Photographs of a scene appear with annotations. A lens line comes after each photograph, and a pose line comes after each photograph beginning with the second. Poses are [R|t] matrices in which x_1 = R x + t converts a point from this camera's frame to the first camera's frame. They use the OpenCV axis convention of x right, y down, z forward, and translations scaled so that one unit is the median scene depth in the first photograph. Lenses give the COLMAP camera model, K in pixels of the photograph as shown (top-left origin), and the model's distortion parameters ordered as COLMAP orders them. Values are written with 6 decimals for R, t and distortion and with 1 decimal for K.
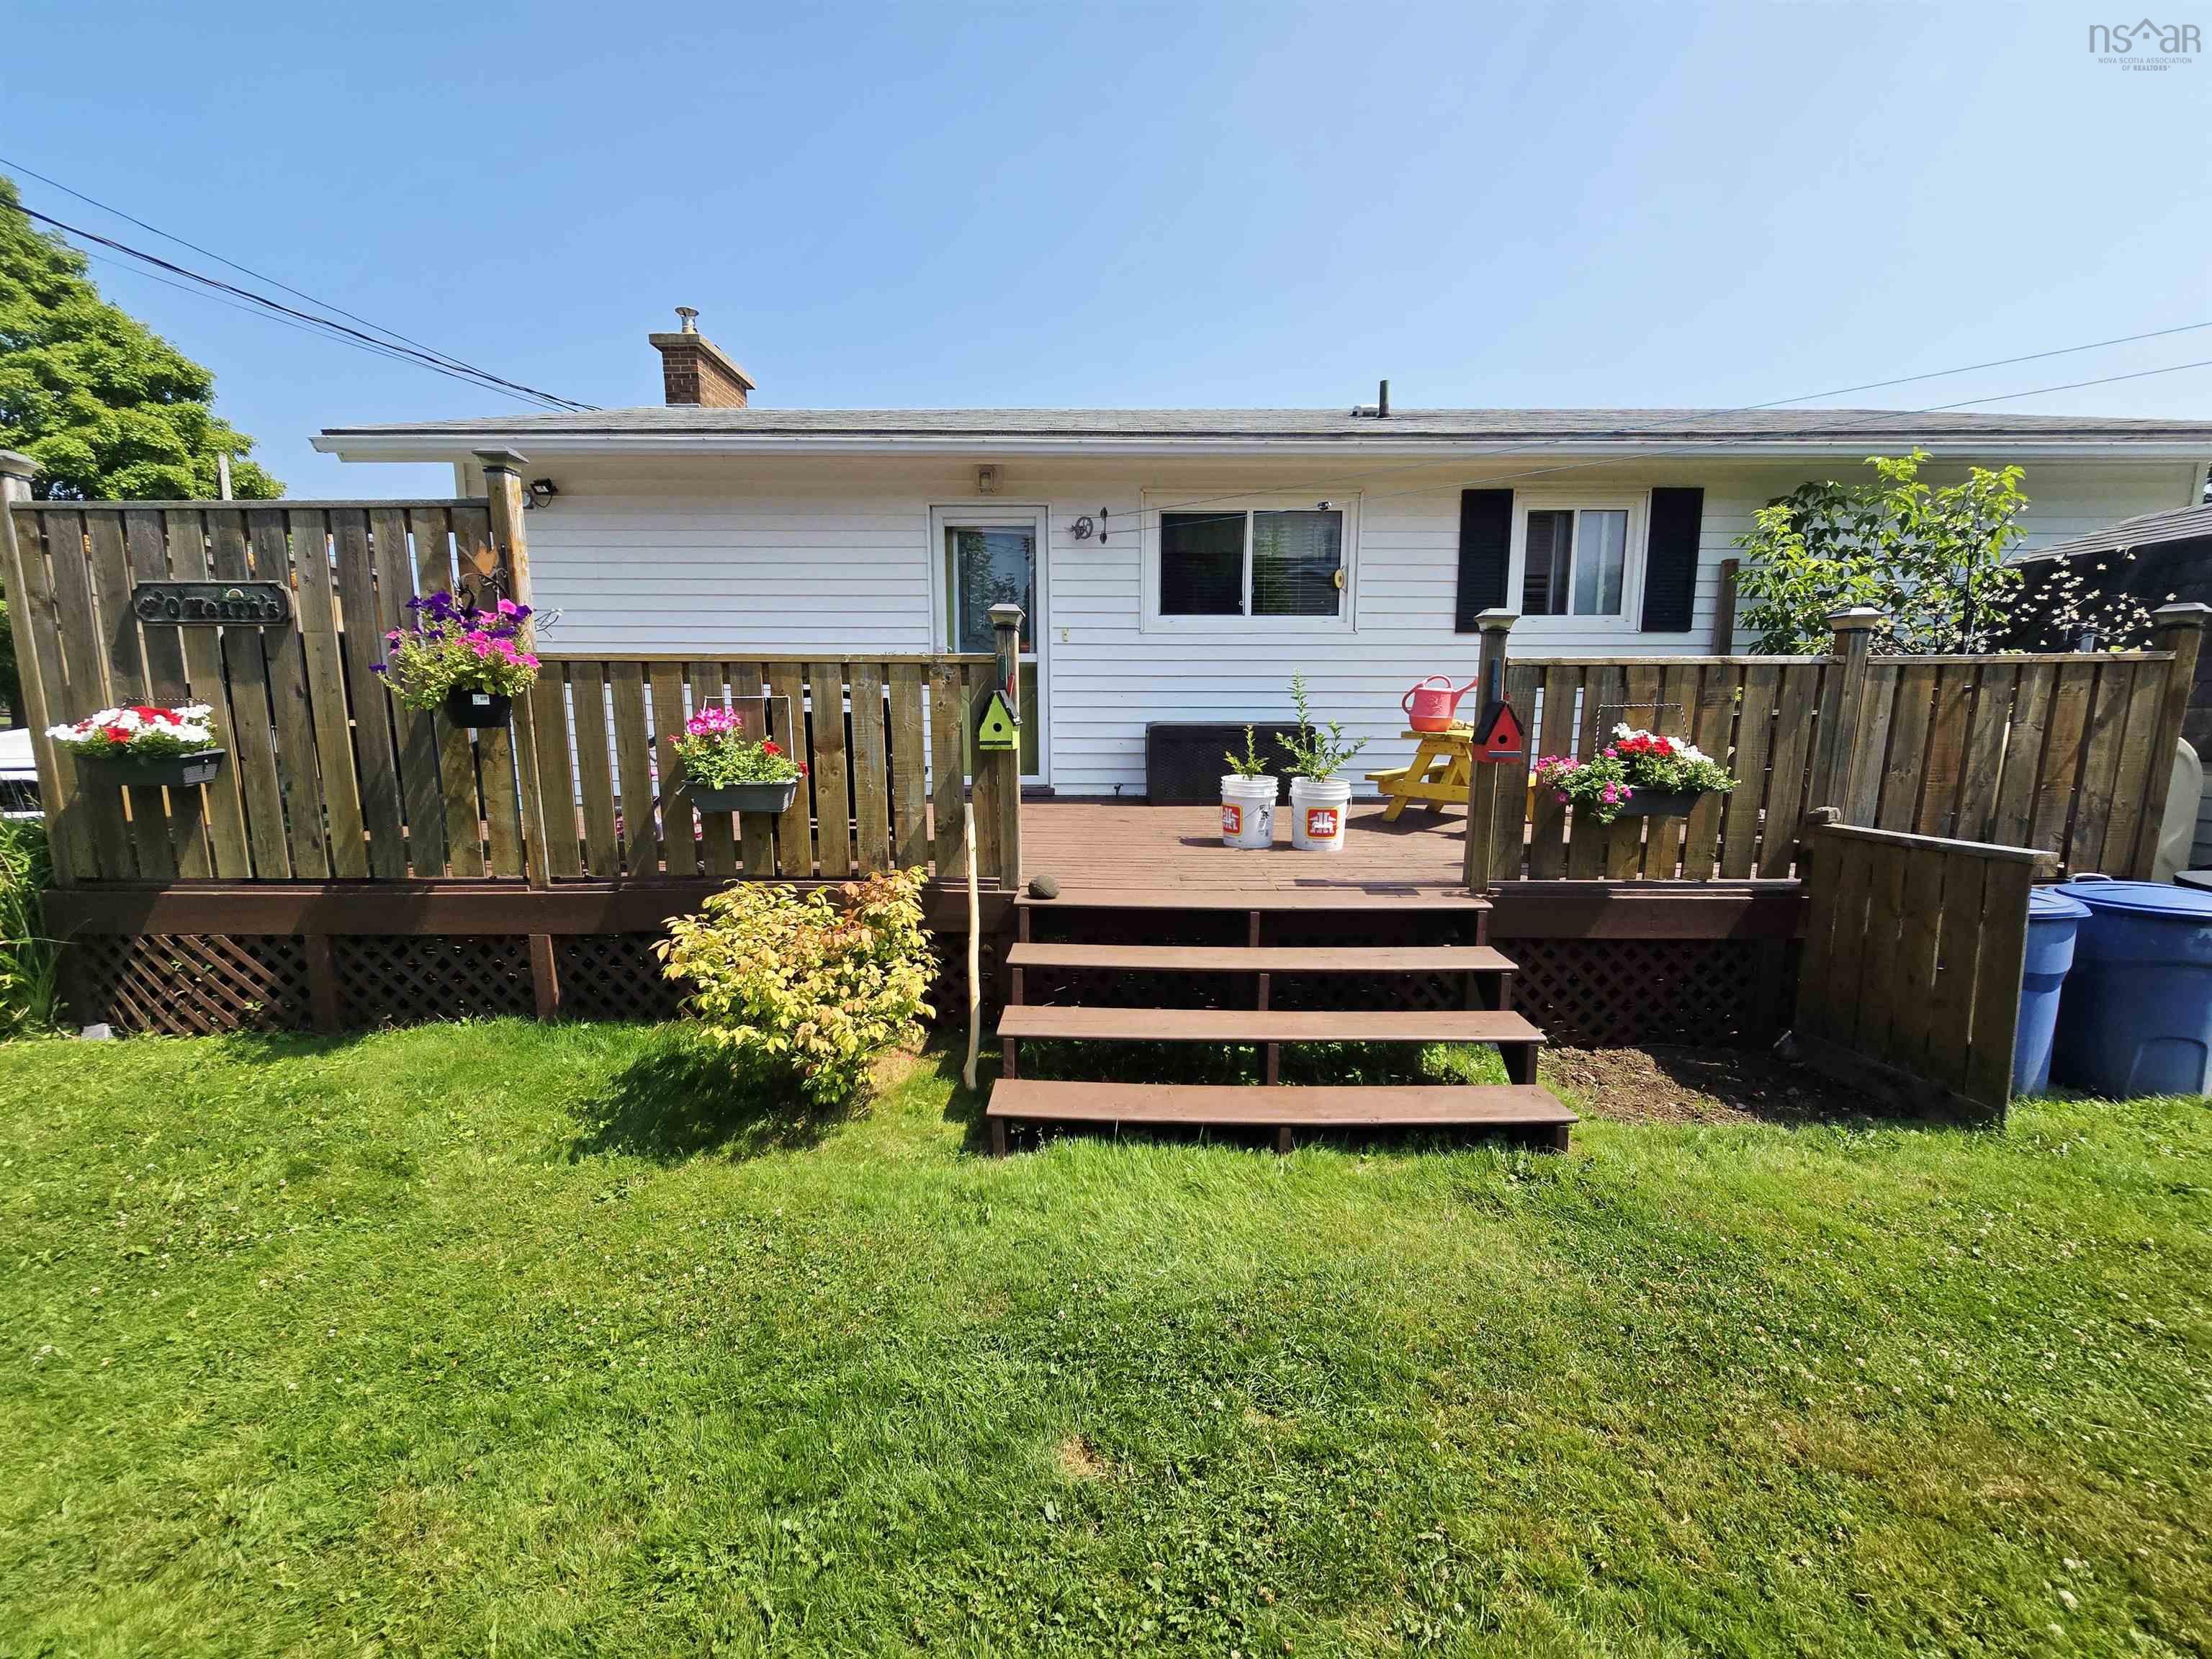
lens RADIAL K [[921.6, 0, 1106.7], [0, 921.6, 840.6], [0, 0, 1]] dist [-0.000638, -0.000130]
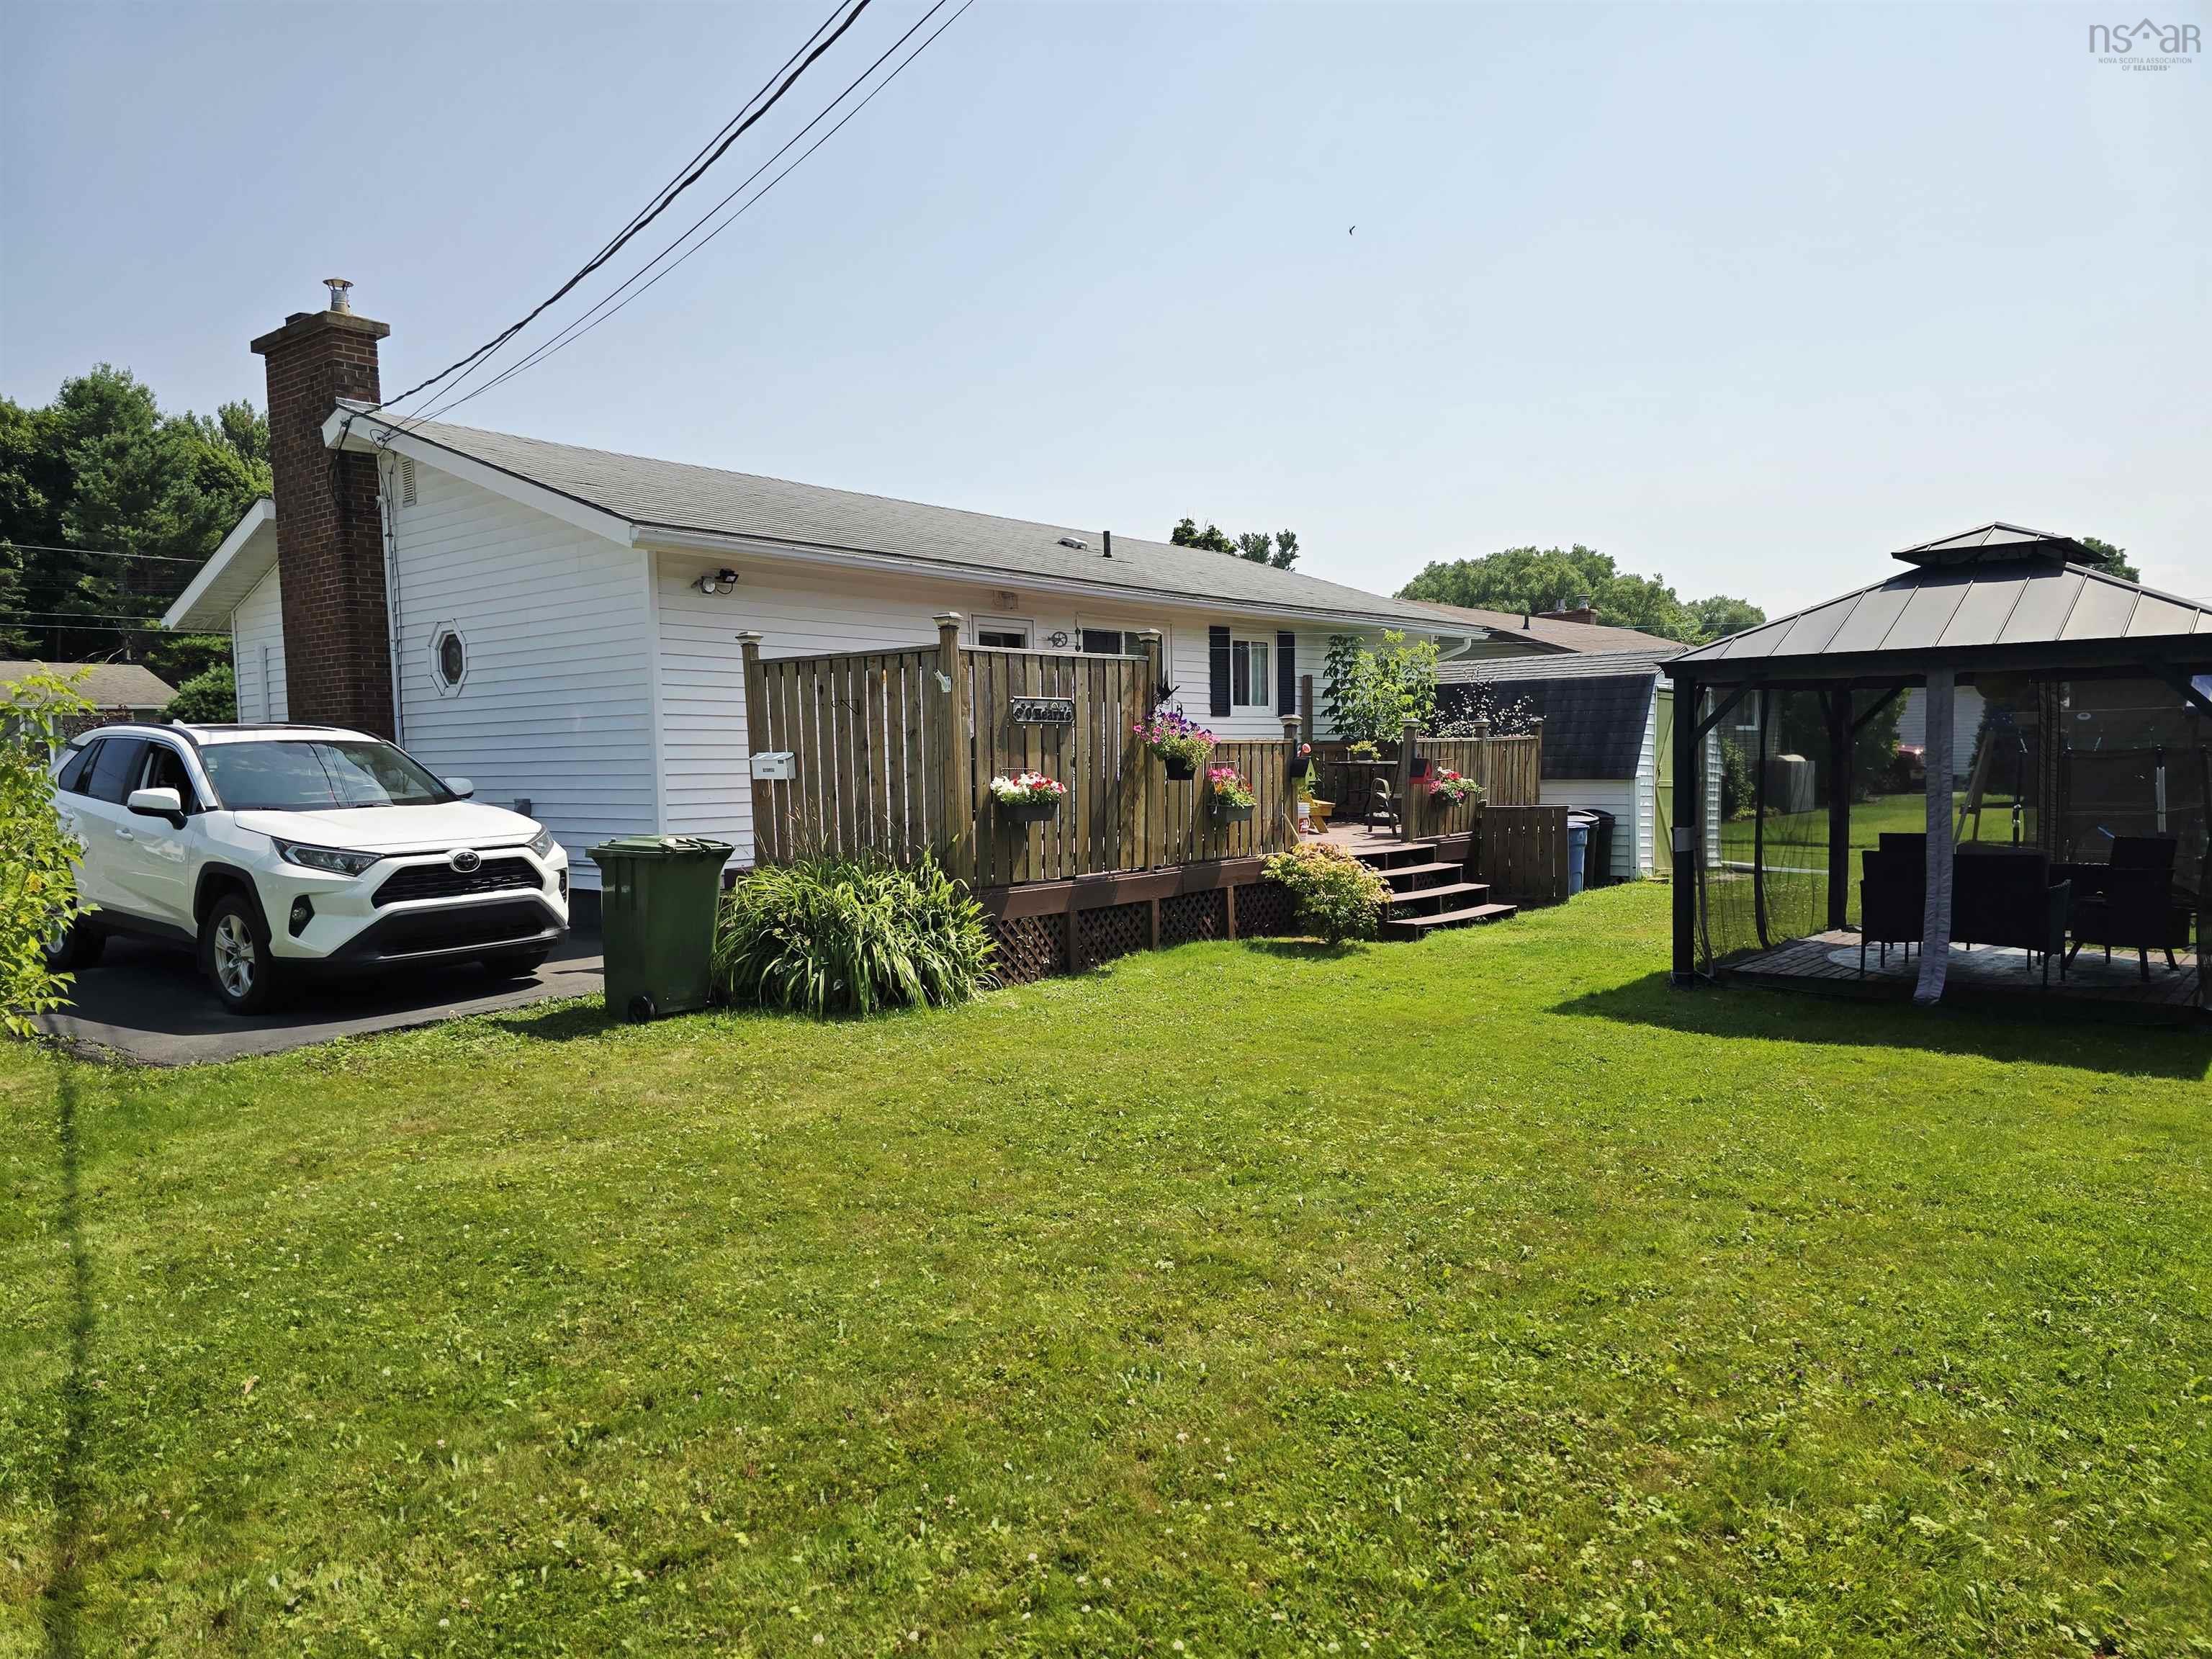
lens RADIAL K [[1482.2, 0, 1111.2], [0, 1482.2, 867.3], [0, 0, 1]] dist [0.073807, -0.075027]
pose [[0.633631, -0.068884, 0.770563, -2.816971], [0.129378, 0.991436, -0.017759, 0.081355], [-0.762741, 0.110946, 0.637117, -0.723256]]
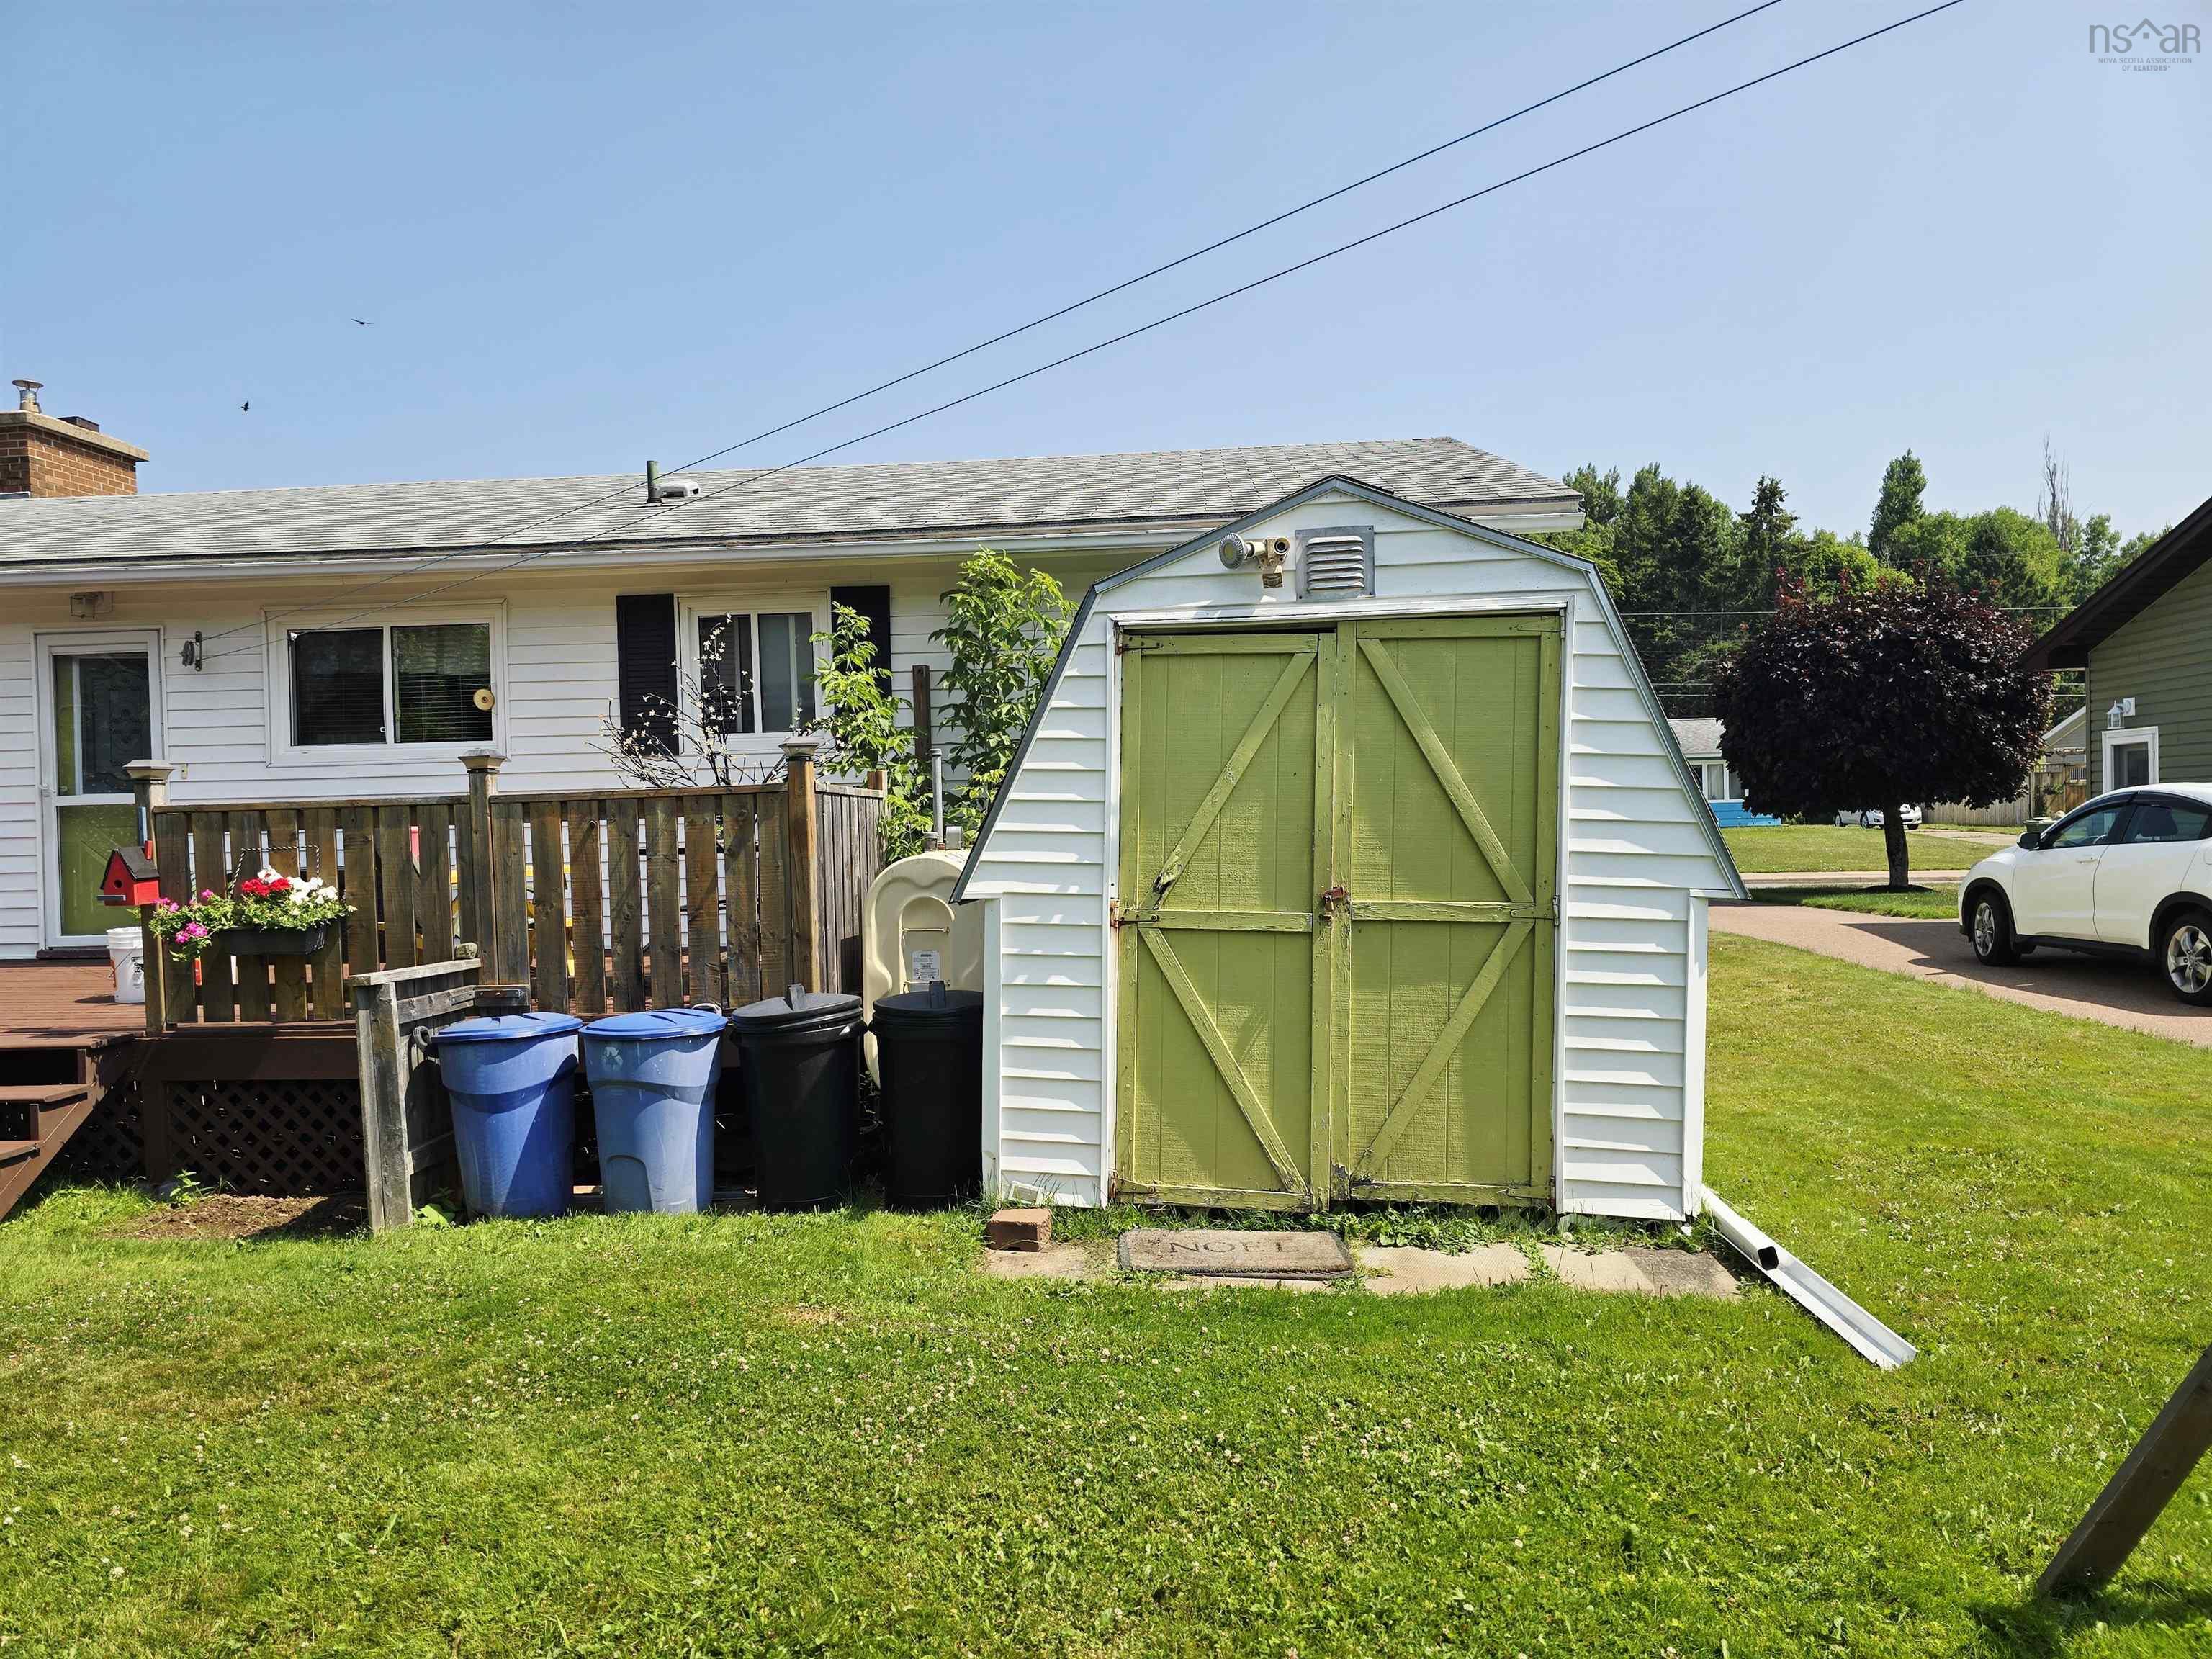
lens RADIAL K [[1482.2, 0, 1111.2], [0, 1482.2, 867.3], [0, 0, 1]] dist [0.073807, -0.075027]
pose [[0.997177, -0.025439, -0.070651, 1.571291], [0.016901, 0.992760, -0.118918, 0.084148], [0.073165, 0.117388, 0.990387, -0.562887]]
